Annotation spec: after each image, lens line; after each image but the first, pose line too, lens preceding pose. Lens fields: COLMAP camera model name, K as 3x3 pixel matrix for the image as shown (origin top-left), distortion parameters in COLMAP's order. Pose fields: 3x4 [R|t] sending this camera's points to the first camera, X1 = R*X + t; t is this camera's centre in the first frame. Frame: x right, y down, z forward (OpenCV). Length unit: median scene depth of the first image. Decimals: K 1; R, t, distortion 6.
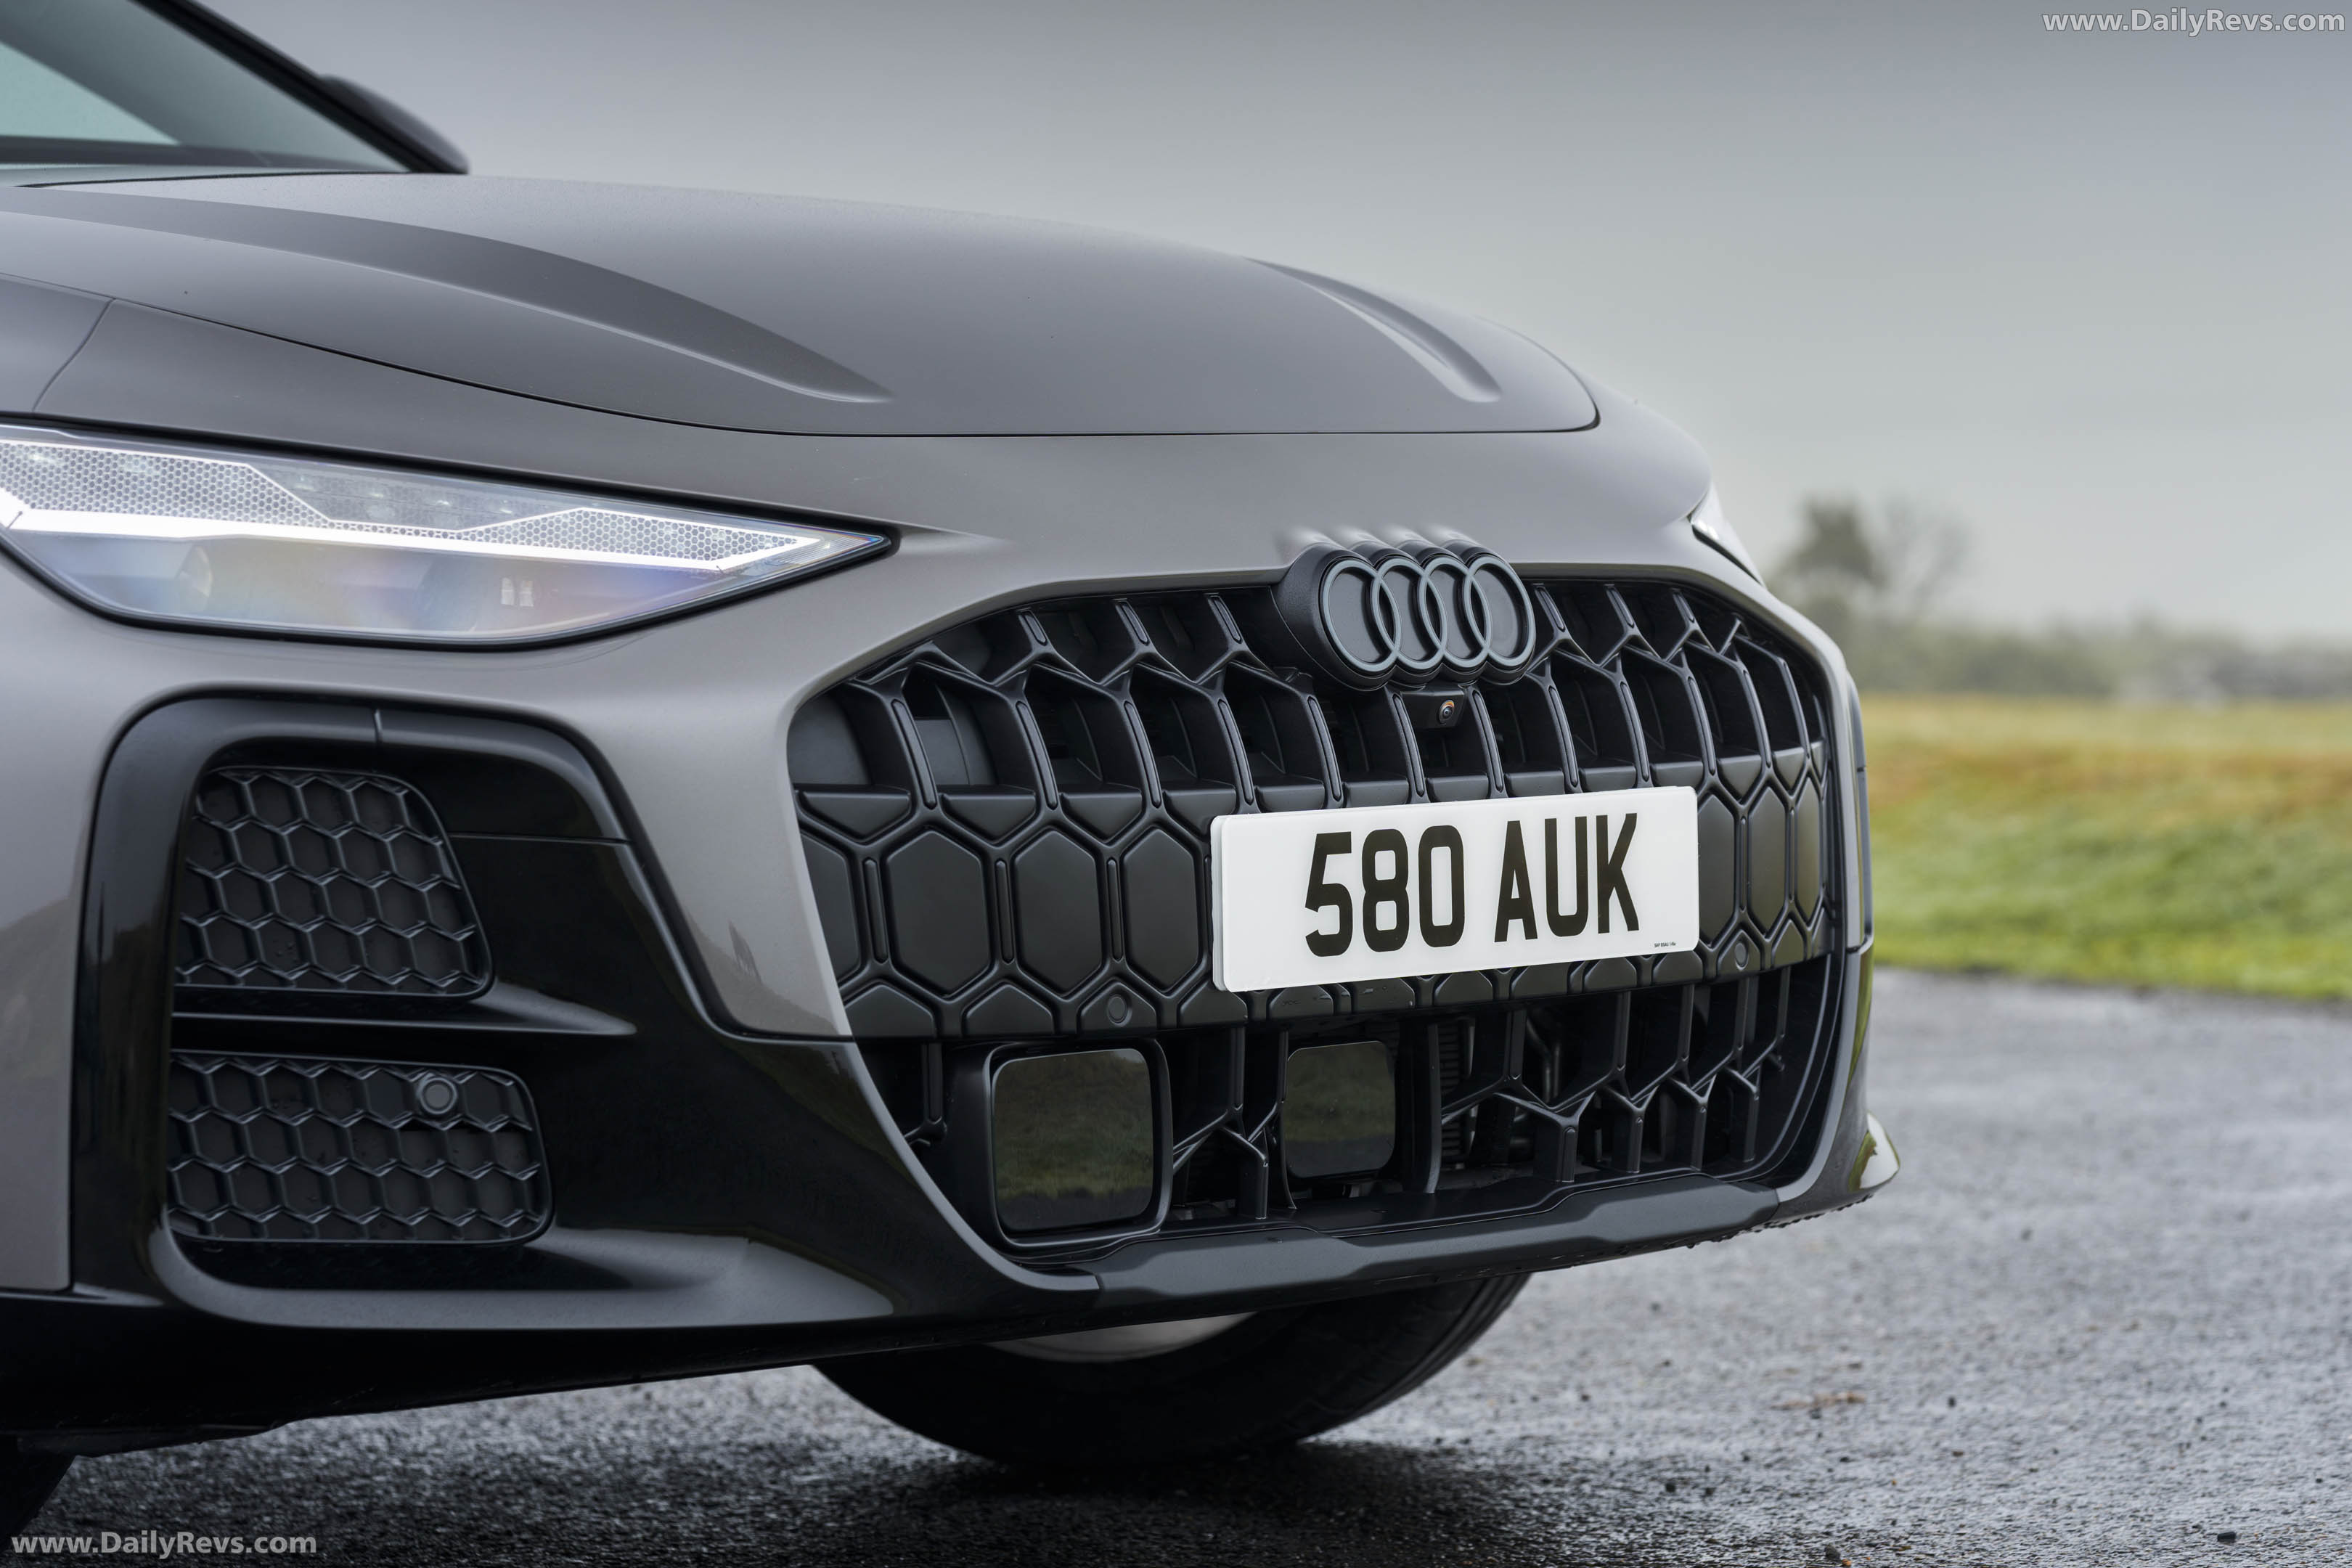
lens RADIAL K [[8591.1, 0, 1164.2], [0, 8591.1, 781.3], [0, 0, 1]] dist [0.092559, 0.000000]
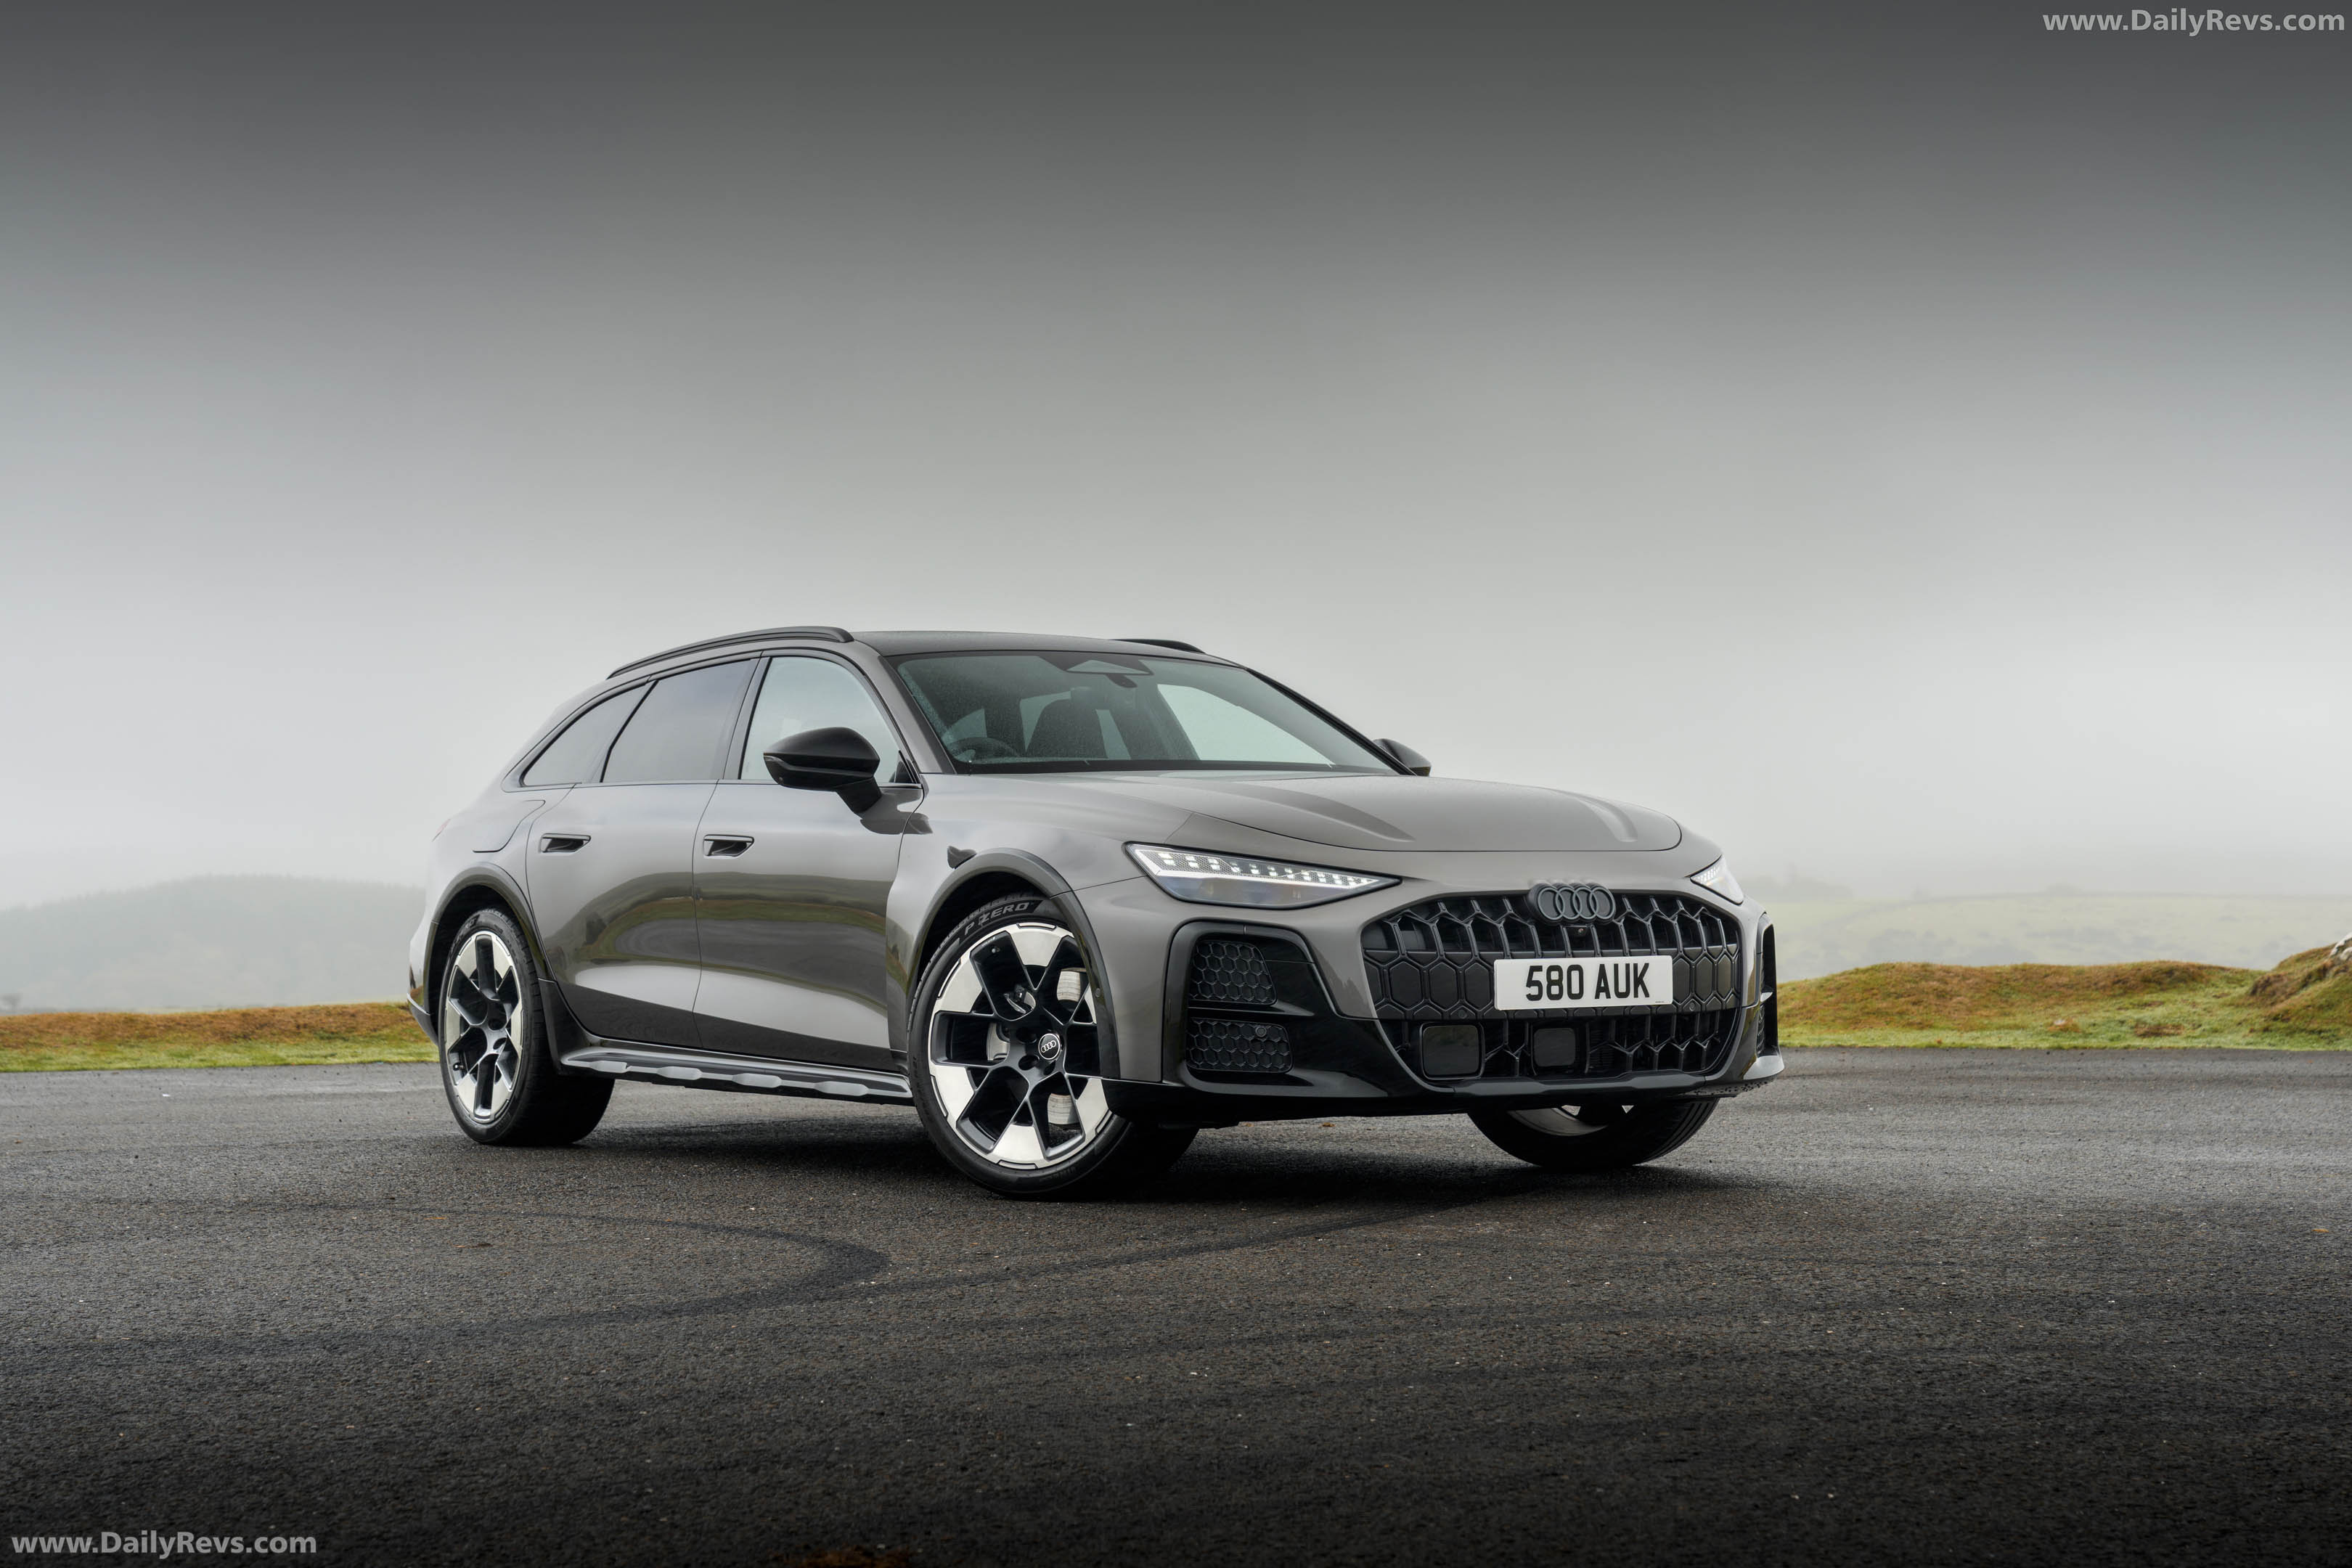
lens RADIAL K [[3834.8, 0, 1177.1], [0, 3834.8, 792.9], [0, 0, 1]] dist [0.127784, 0.000000]
pose [[0.956828, -0.000053, -0.290654, 0.332047], [-0.015725, 0.998526, -0.051948, 0.019234], [0.290228, 0.054276, 0.955417, -0.537267]]
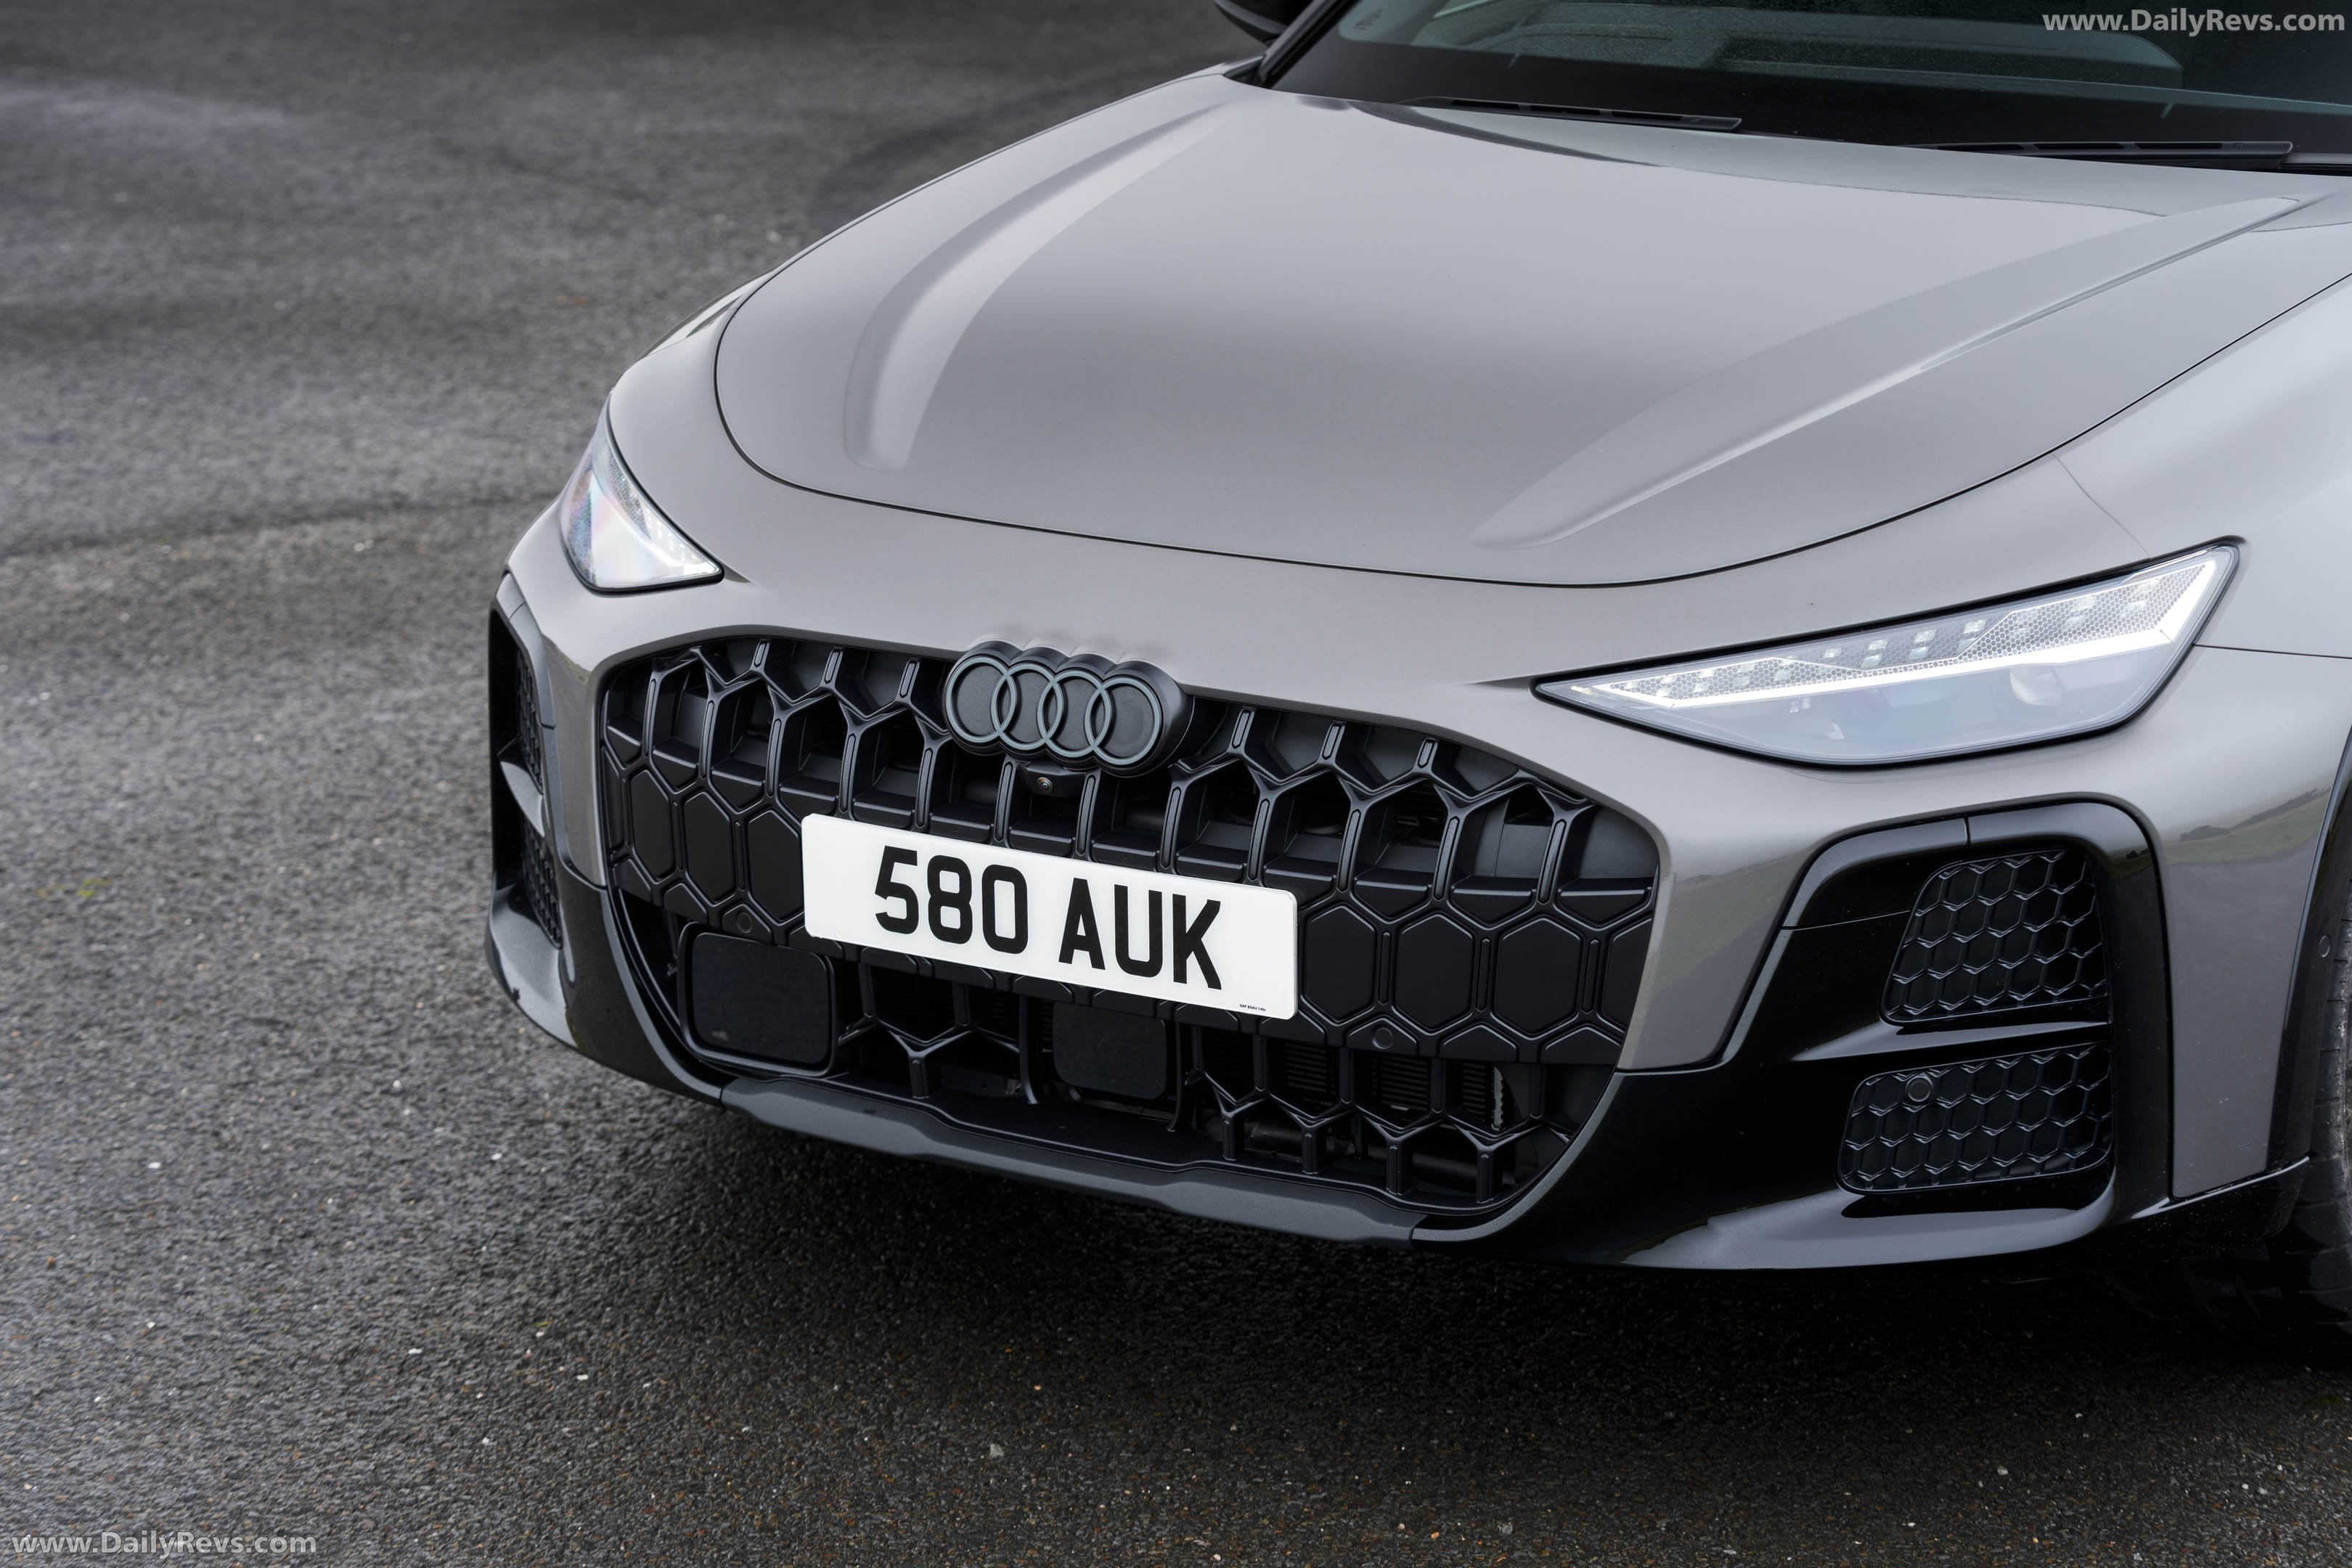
lens RADIAL K [[5990.2, 0, 1168.5], [0, 5990.2, 783.8], [0, 0, 1]] dist [-0.077811, 0.000000]
pose [[0.086186, 0.270346, -0.958898, 0.936424], [-0.017442, 0.962741, 0.269862, -0.262465], [0.996126, -0.006533, 0.087690, 0.951194]]
